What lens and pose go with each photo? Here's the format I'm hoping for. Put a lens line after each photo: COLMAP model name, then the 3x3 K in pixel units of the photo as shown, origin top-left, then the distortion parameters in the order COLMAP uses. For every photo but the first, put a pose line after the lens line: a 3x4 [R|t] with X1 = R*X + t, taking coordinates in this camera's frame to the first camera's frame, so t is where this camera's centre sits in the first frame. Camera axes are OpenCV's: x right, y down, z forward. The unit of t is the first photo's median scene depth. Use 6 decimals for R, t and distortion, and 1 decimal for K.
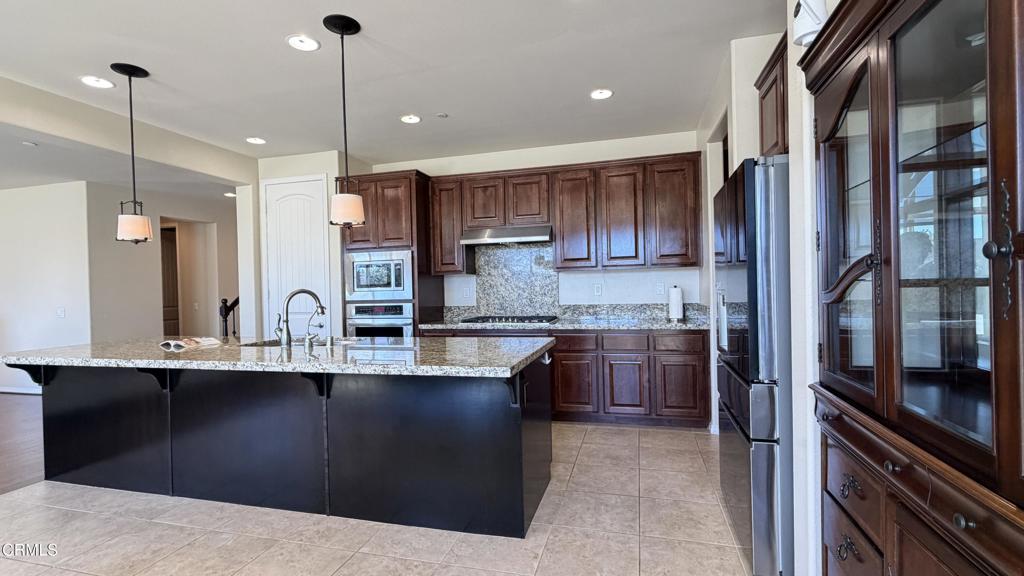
lens RADIAL K [[464.0, 0, 512.0], [0, 464.0, 288.0], [0, 0, 1]] dist [-0.000447, -0.000179]
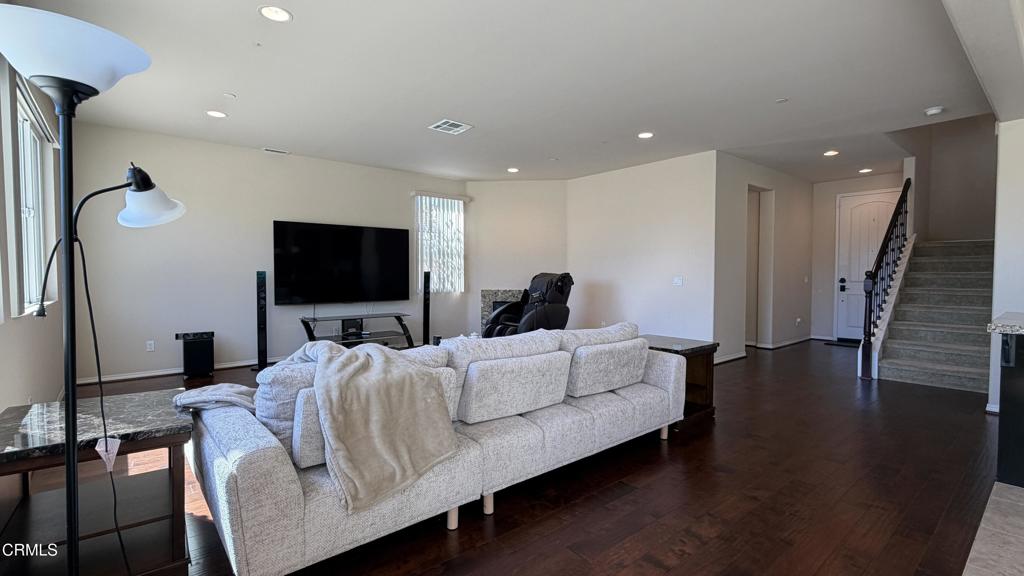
lens RADIAL K [[464.0, 0, 512.0], [0, 464.0, 288.0], [0, 0, 1]] dist [-0.000447, -0.000179]
pose [[0.820602, 0.043231, -0.569862, -0.881543], [-0.023107, 0.998829, 0.042500, 0.044574], [0.571032, -0.021708, 0.820641, -0.095450]]
